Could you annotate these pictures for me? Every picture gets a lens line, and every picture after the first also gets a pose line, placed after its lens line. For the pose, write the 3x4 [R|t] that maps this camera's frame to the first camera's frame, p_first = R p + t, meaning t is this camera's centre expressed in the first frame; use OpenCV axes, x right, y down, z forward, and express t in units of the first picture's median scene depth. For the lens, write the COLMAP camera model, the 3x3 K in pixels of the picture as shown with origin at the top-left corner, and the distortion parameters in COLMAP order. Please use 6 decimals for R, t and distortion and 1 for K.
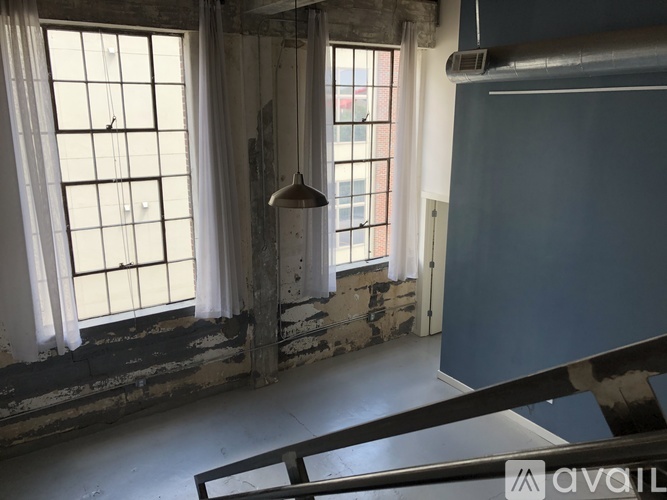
lens RADIAL K [[546.1, 0, 331.3], [0, 546.1, 243.0], [0, 0, 1]] dist [0.029963, -0.039003]
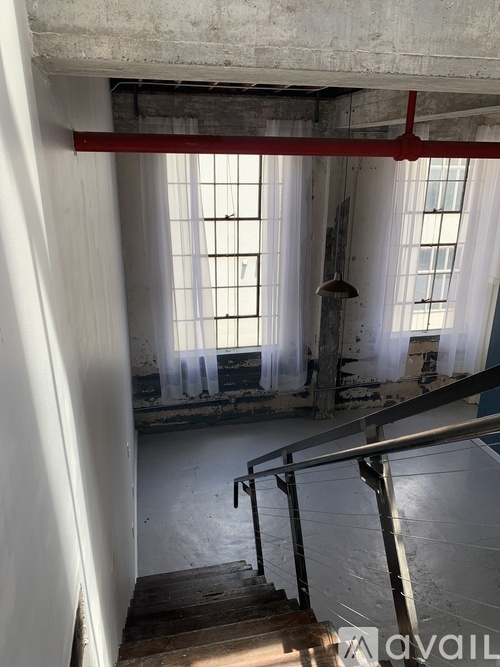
lens RADIAL K [[493.8, 0, 248.7], [0, 493.8, 329.1], [0, 0, 1]] dist [0.072895, -0.010443]
pose [[0.930907, 0.119896, -0.345017, 0.096229], [-0.094481, 0.991484, 0.089623, -0.038241], [0.352824, -0.050833, 0.934308, -0.144410]]
